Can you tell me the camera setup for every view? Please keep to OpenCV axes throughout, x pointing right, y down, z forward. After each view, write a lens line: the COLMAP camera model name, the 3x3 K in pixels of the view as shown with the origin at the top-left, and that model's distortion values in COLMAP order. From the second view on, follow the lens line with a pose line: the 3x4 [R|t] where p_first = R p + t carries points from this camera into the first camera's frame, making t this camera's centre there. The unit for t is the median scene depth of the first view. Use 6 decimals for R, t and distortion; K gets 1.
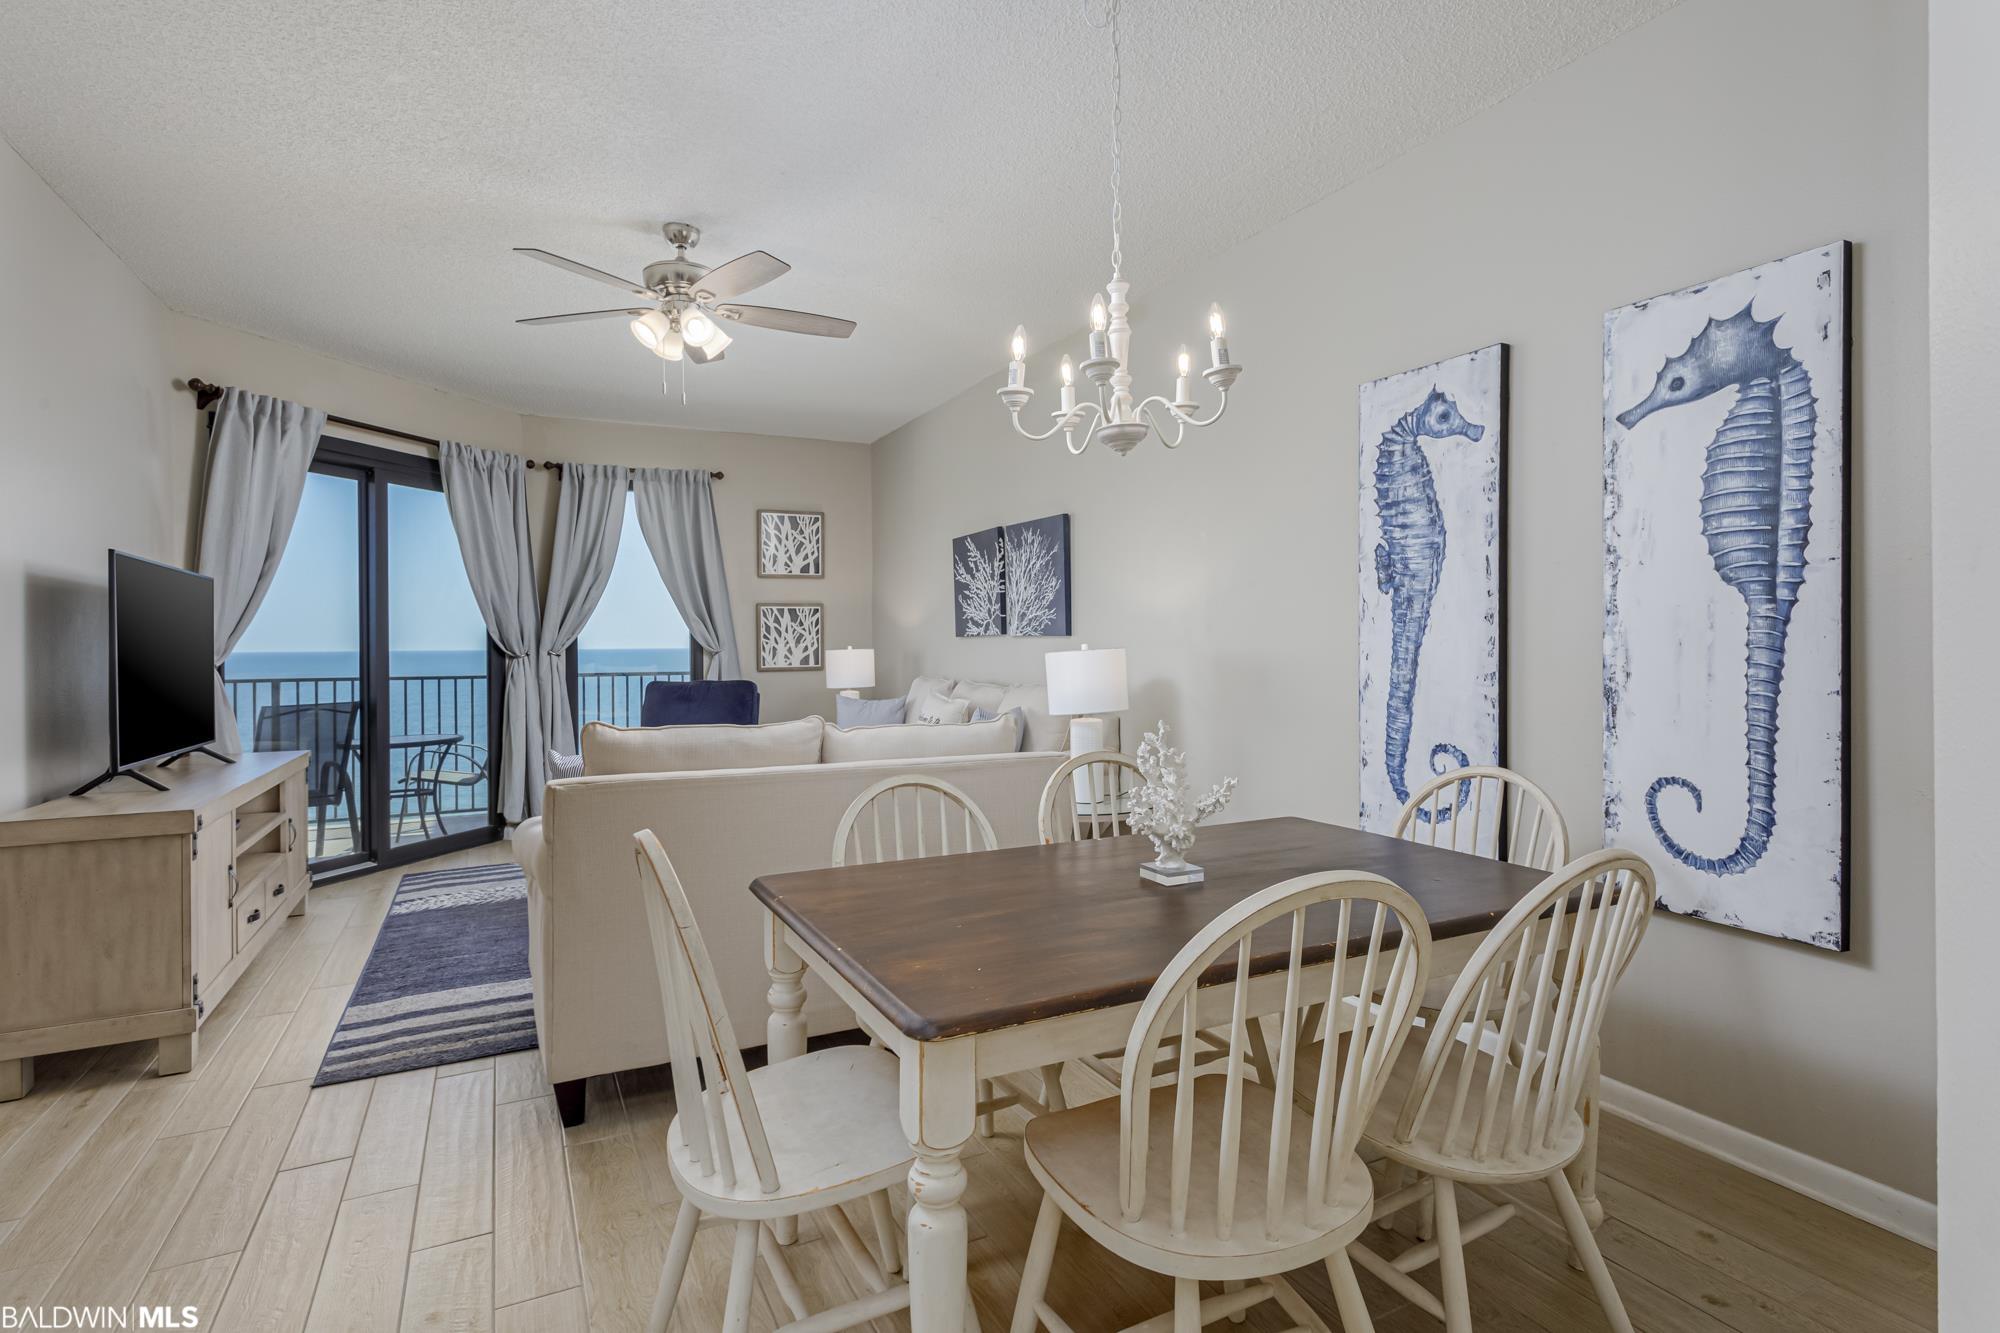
lens RADIAL K [[965.5, 0, 965.1], [0, 965.5, 646.0], [0, 0, 1]] dist [0.000080, 0.001830]
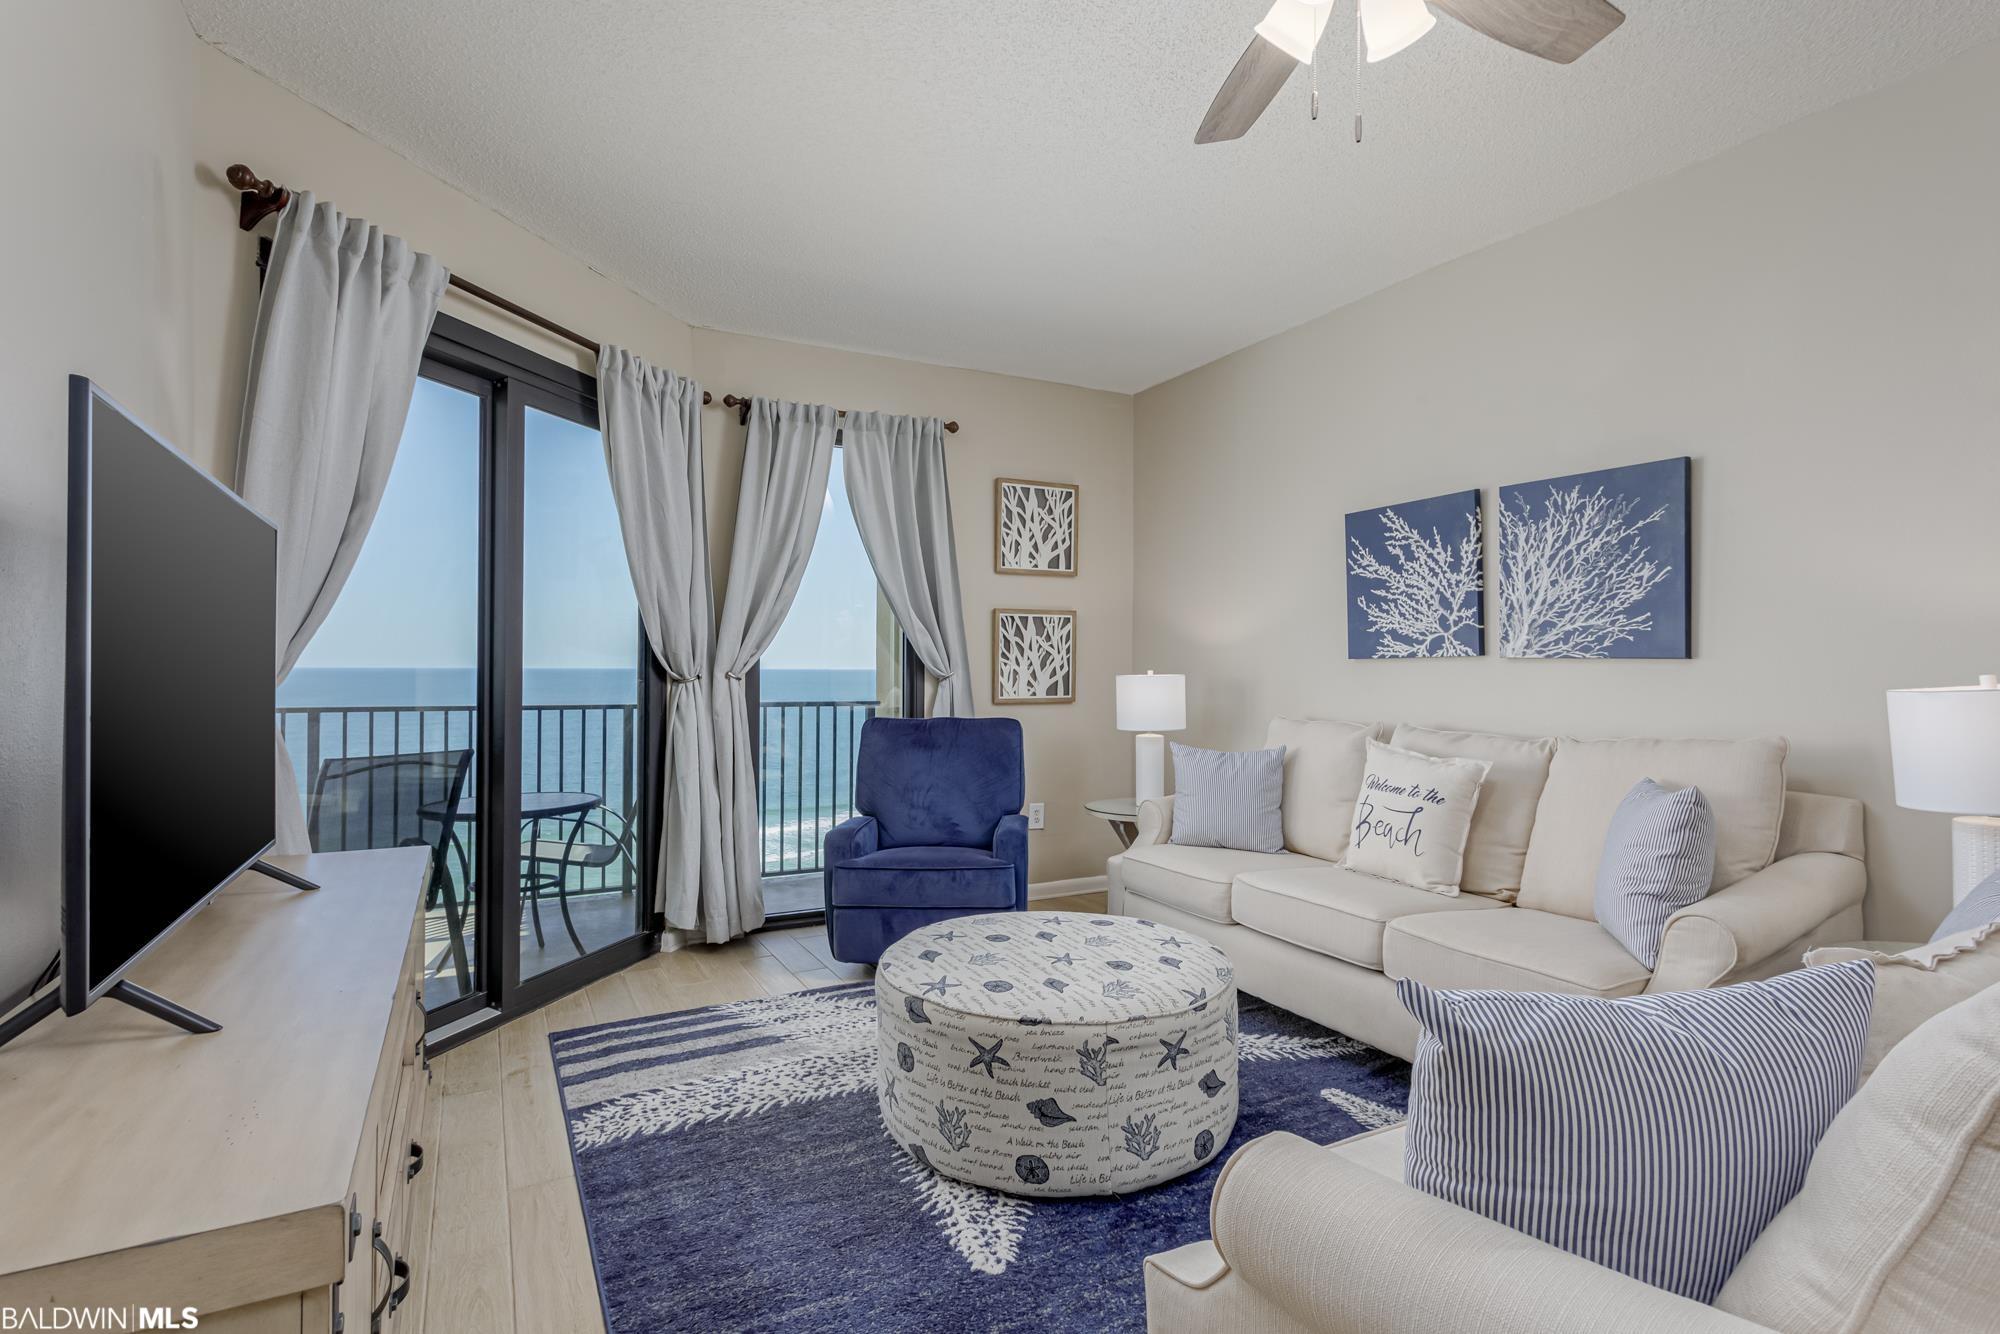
lens RADIAL K [[965.5, 0, 968.9], [0, 965.5, 663.3], [0, 0, 1]] dist [0.000080, 0.001830]
pose [[0.999679, 0.012731, 0.021909, -0.290075], [-0.012584, 0.999898, -0.006828, 0.001674], [-0.021994, 0.006550, 0.999737, 0.329565]]
